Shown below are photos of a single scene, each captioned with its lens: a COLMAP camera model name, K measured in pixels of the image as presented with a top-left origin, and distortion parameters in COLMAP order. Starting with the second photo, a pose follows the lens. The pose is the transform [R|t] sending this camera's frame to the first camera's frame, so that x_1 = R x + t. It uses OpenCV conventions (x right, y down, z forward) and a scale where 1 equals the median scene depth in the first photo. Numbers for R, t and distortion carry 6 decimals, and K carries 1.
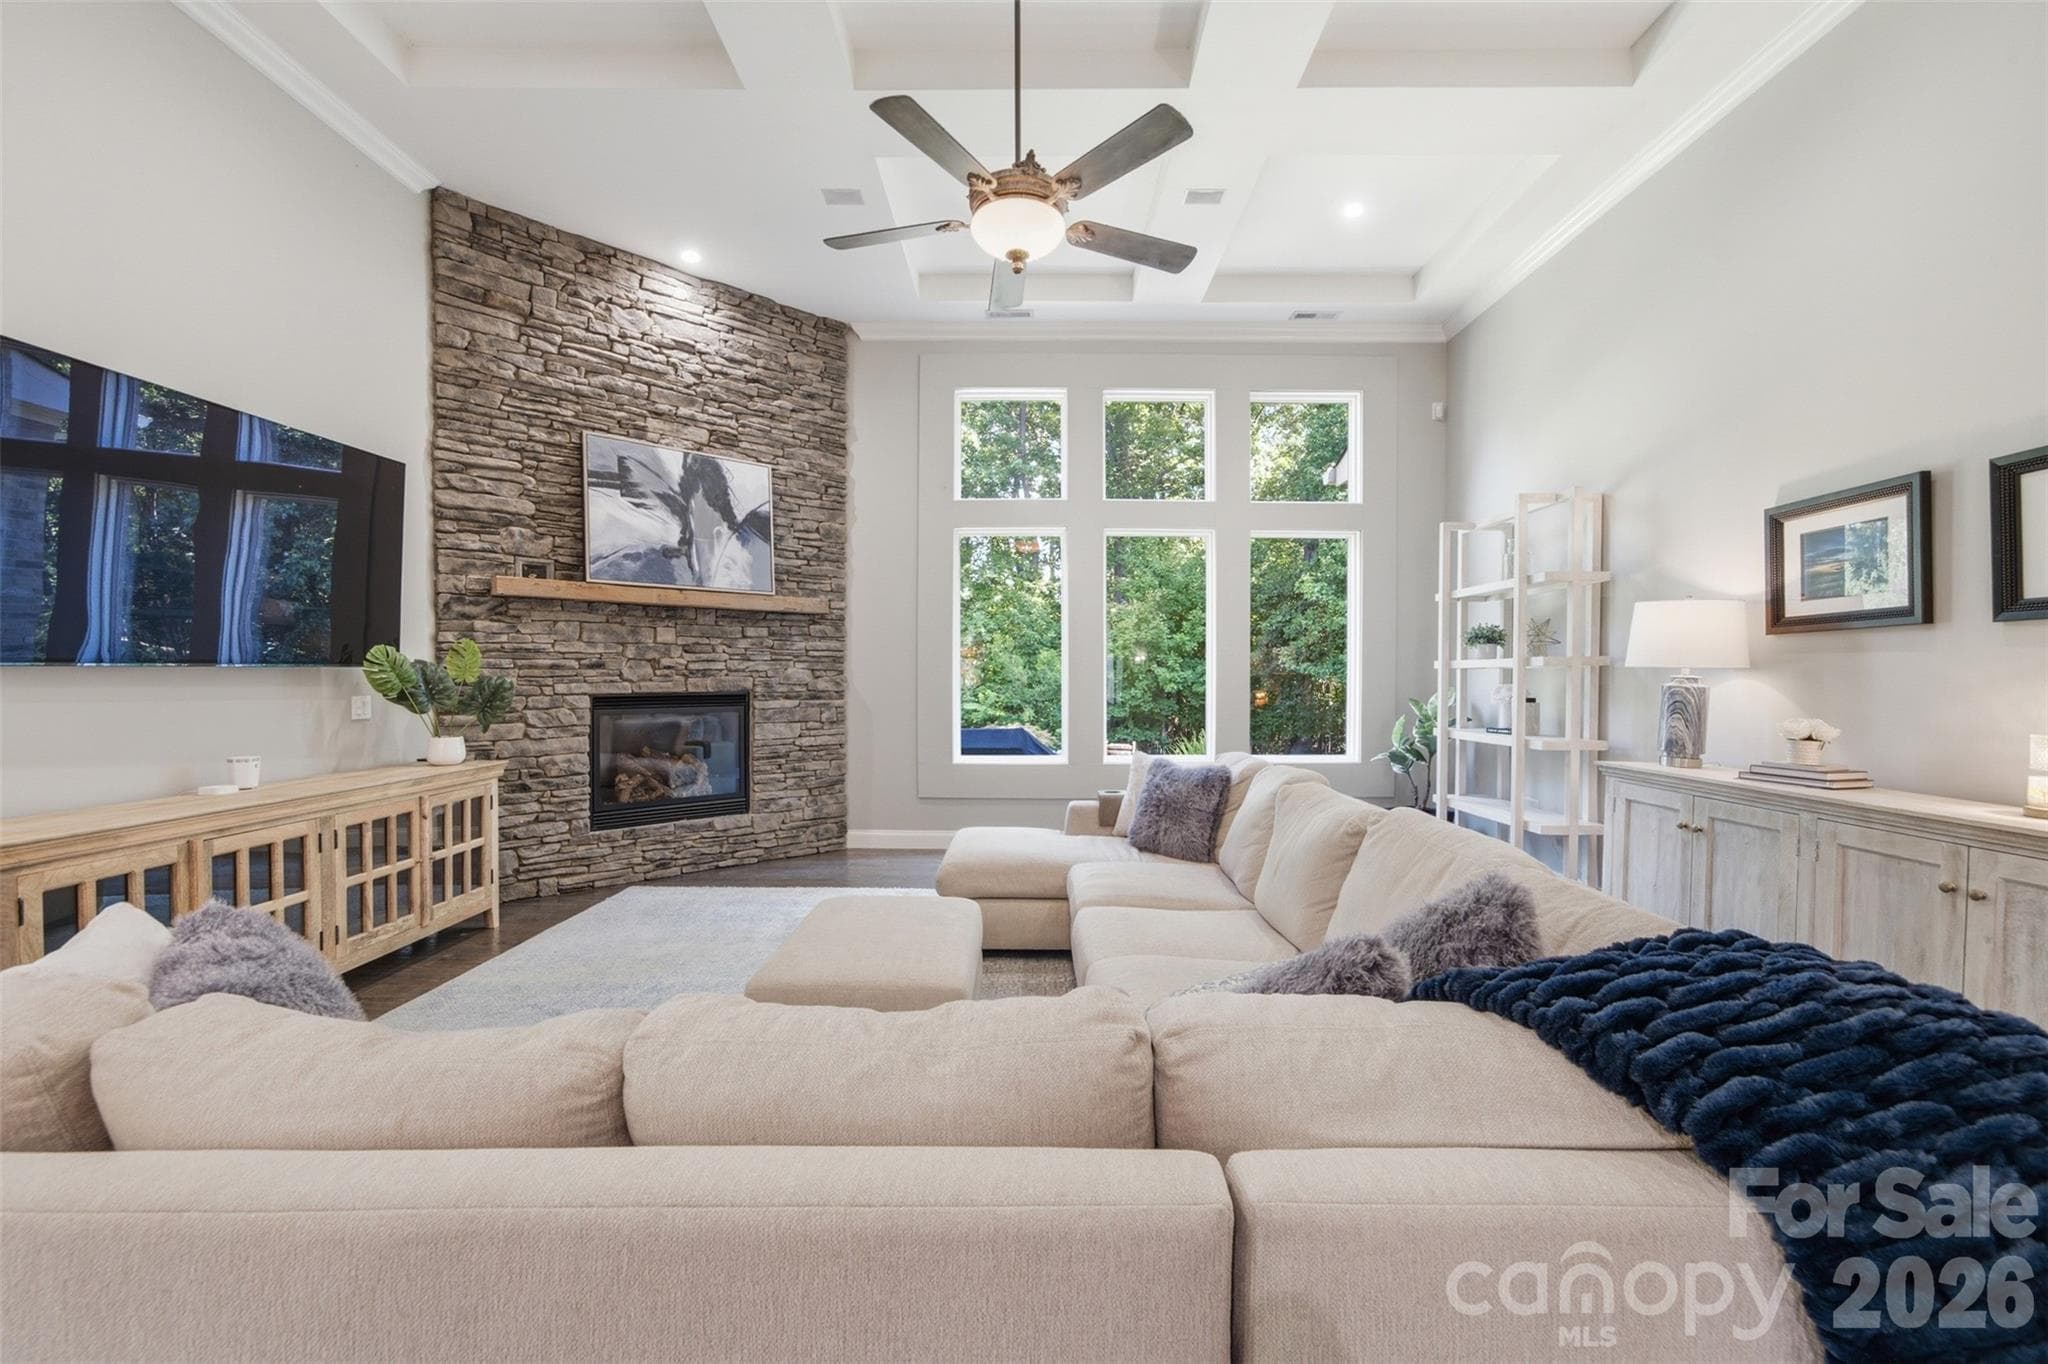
lens RADIAL K [[872.0, 0, 1018.7], [0, 872.0, 678.4], [0, 0, 1]] dist [0.000984, 0.004225]
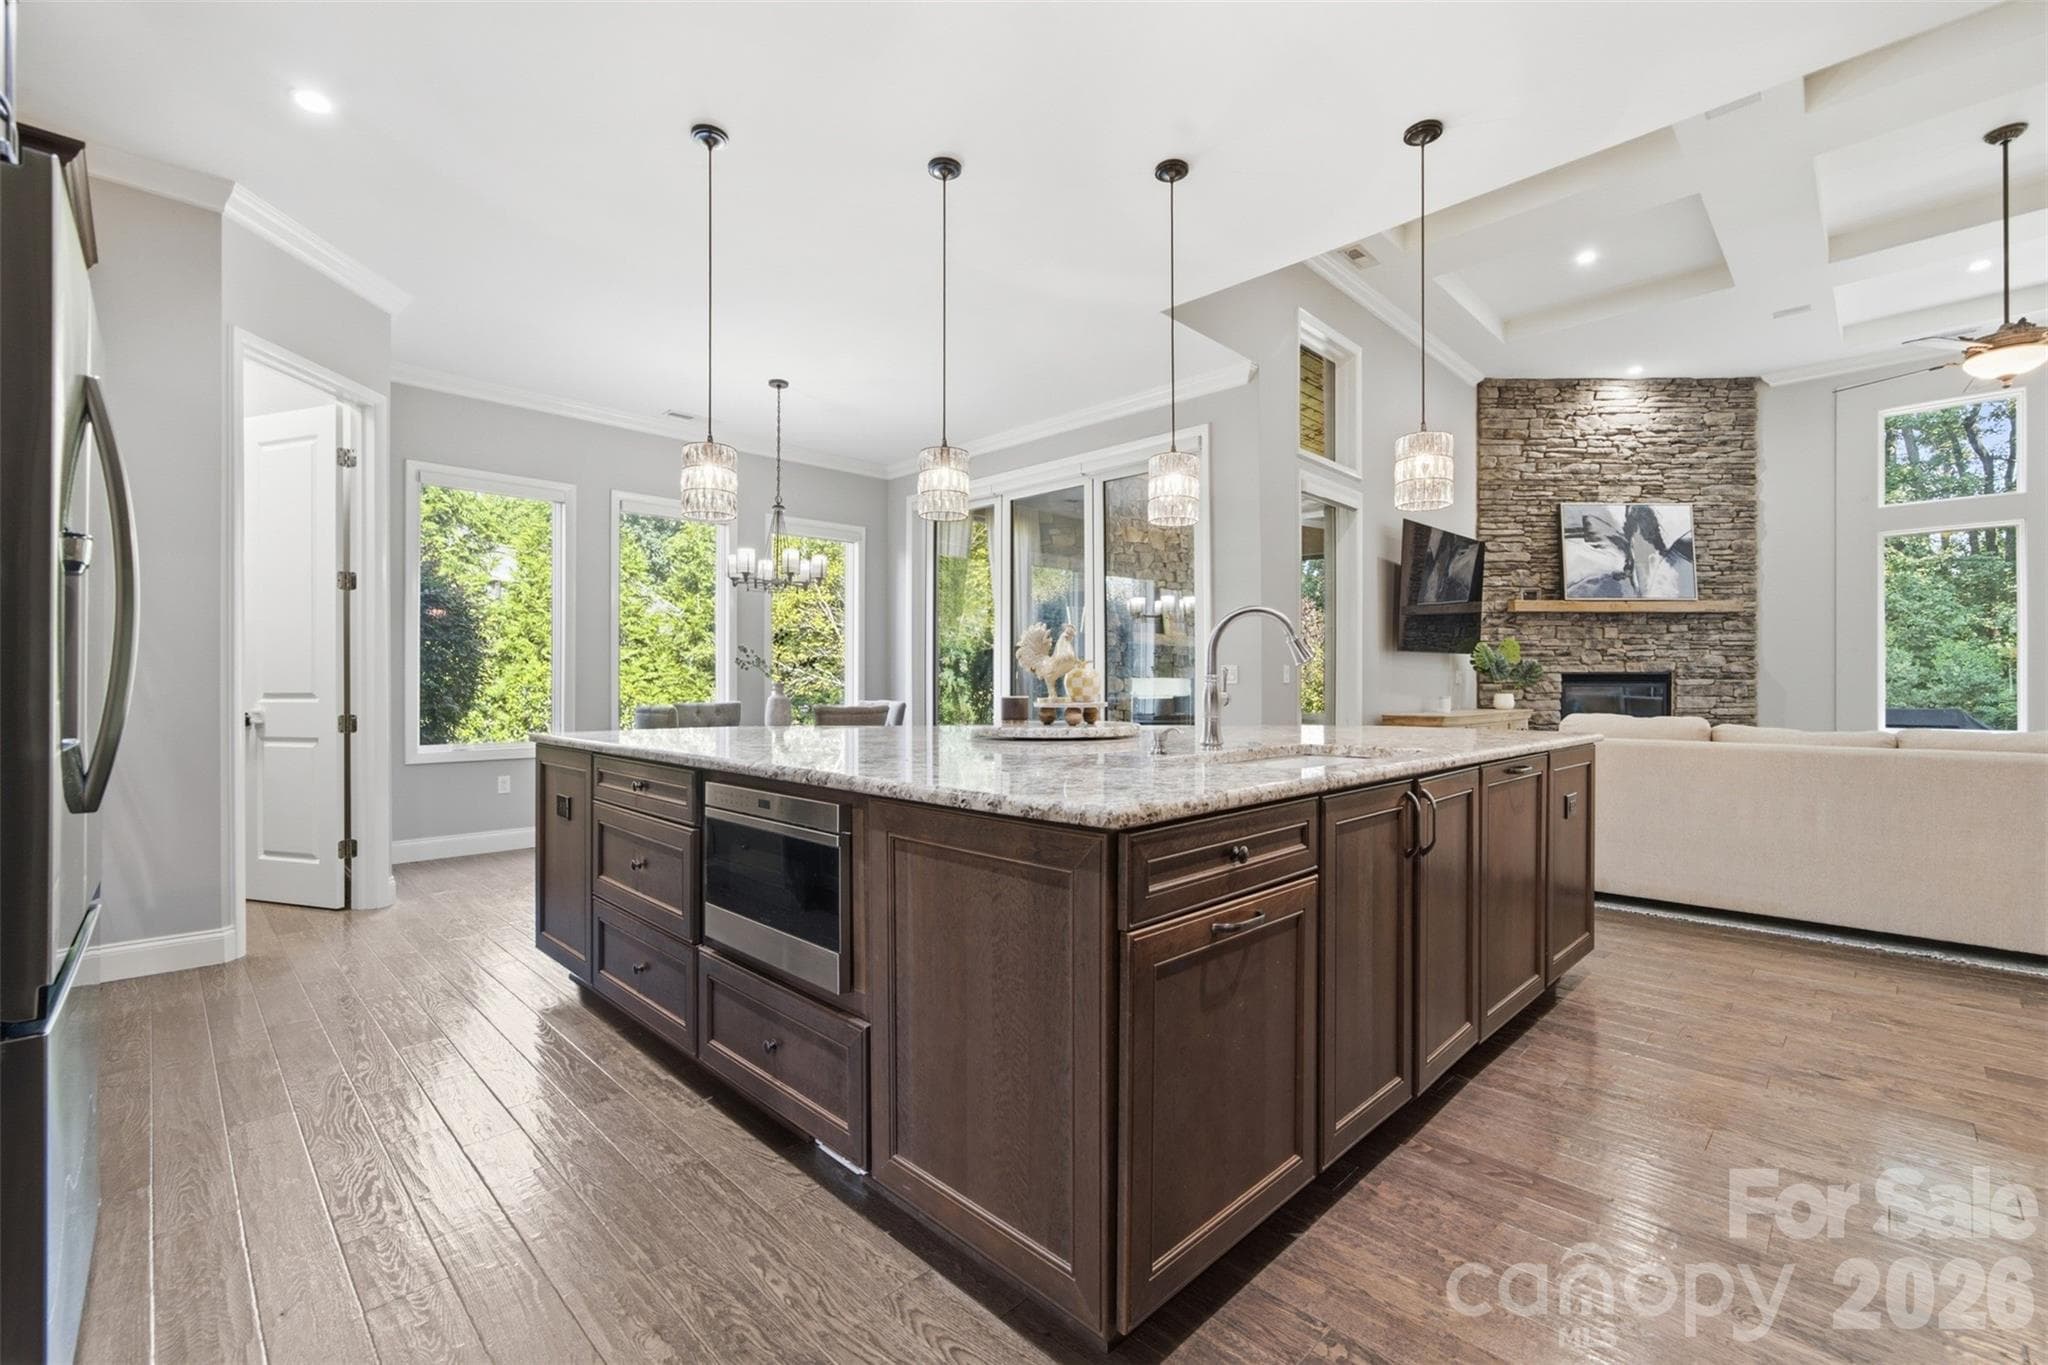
lens RADIAL K [[872.0, 0, 1038.1], [0, 872.0, 680.2], [0, 0, 1]] dist [0.000984, 0.004225]
pose [[0.721350, -0.002610, -0.692566, -0.085674], [-0.000697, 0.999990, -0.004495, 0.036454], [0.692570, 0.003725, 0.721341, -0.708313]]
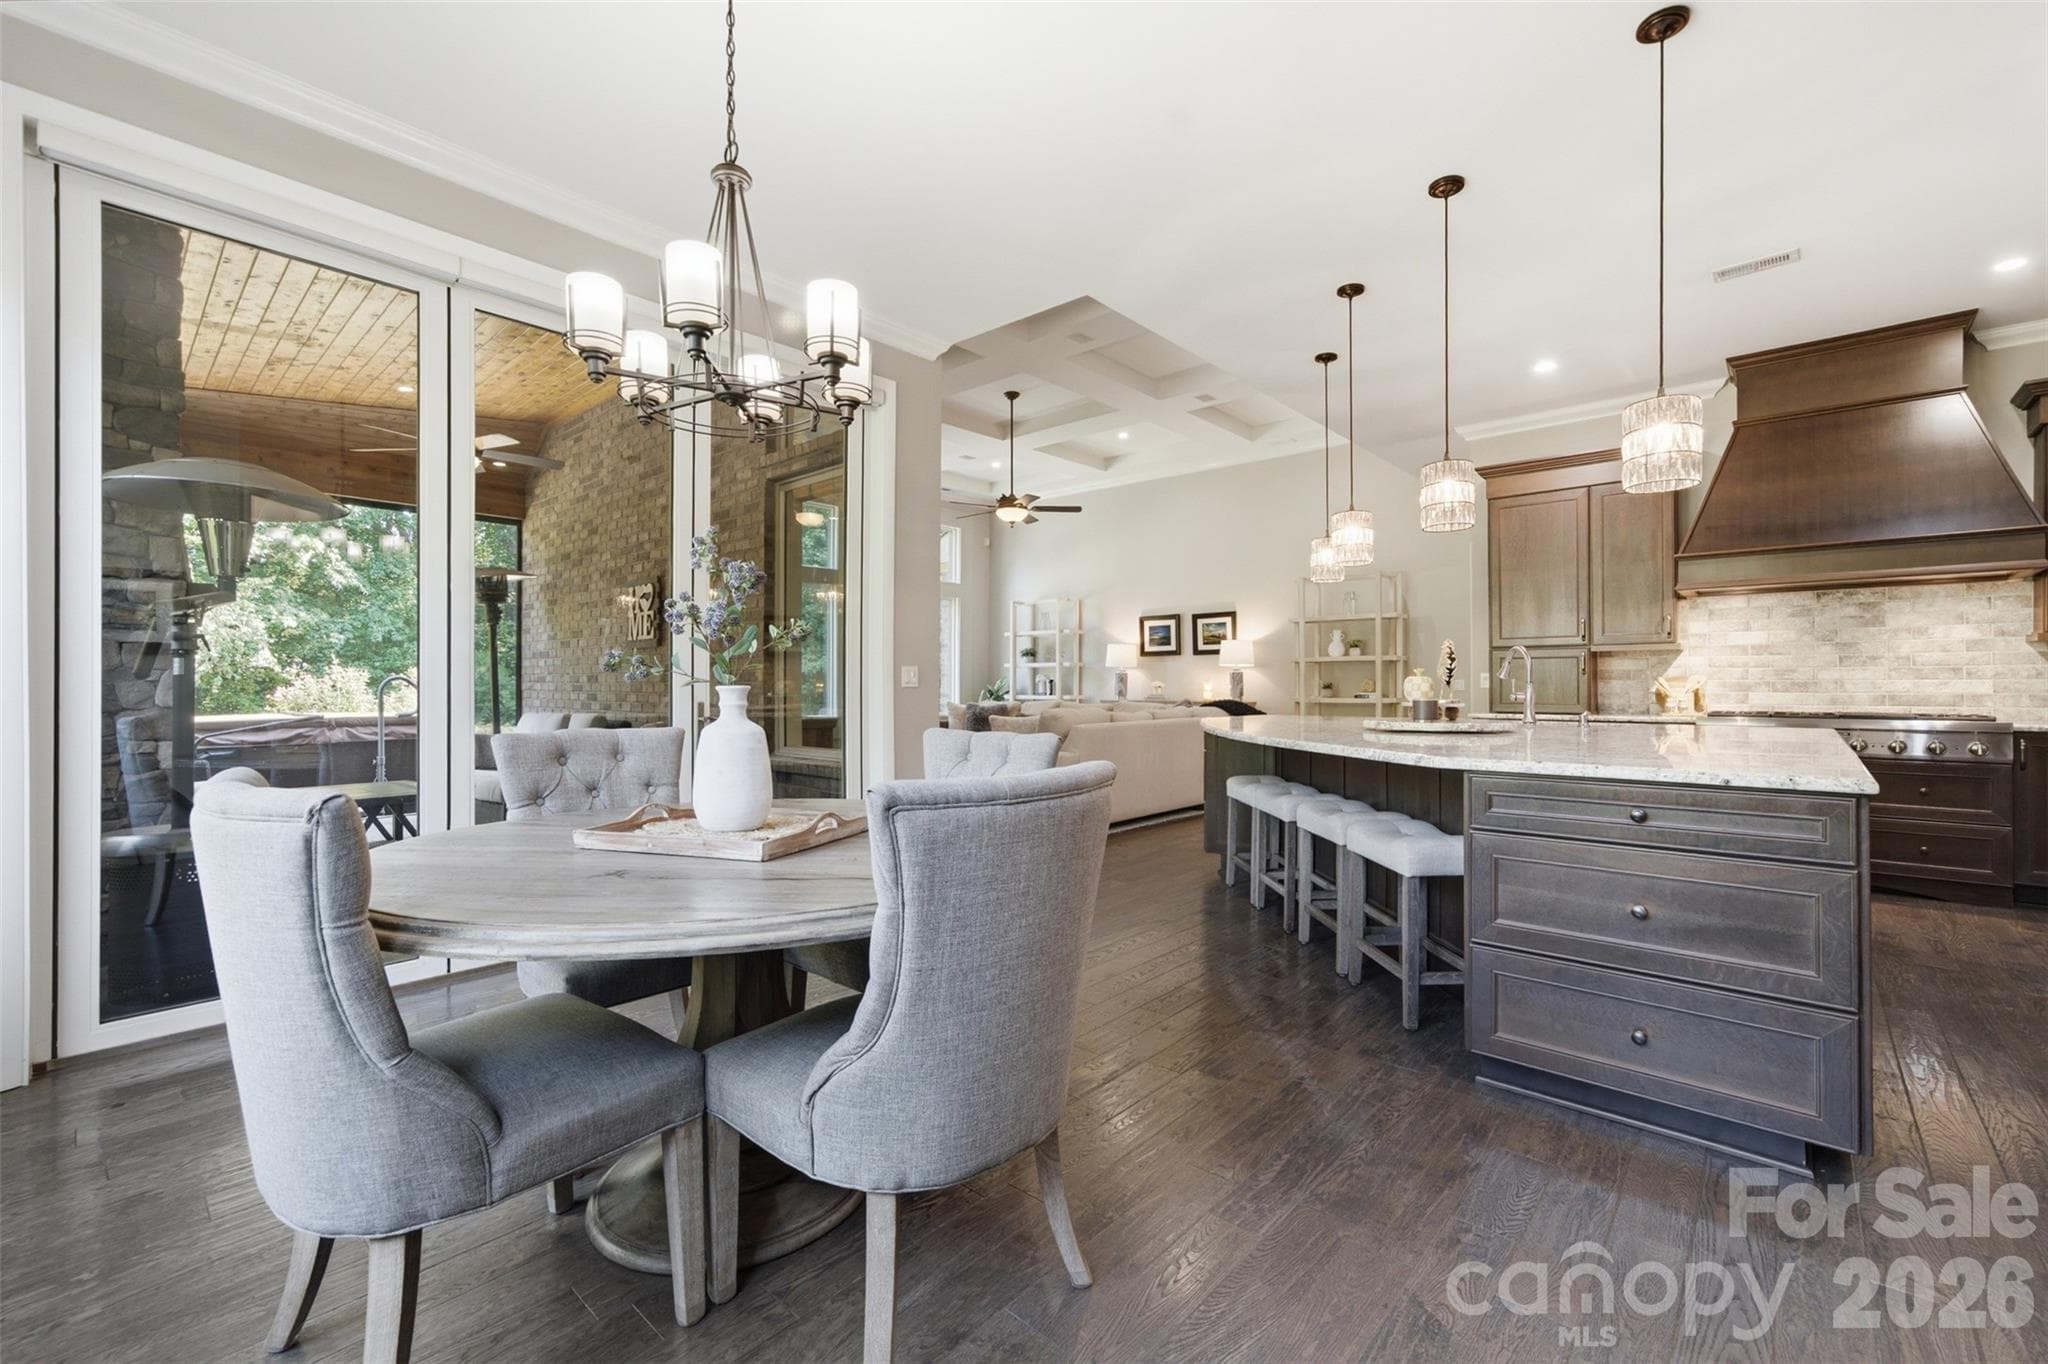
lens RADIAL K [[872.0, 0, 1028.4], [0, 872.0, 686.1], [0, 0, 1]] dist [0.000984, 0.004225]
pose [[0.665540, -0.004243, 0.746350, -1.191715], [0.003461, 0.999991, 0.002598, 0.032361], [-0.746354, 0.000854, 0.665549, -0.543024]]
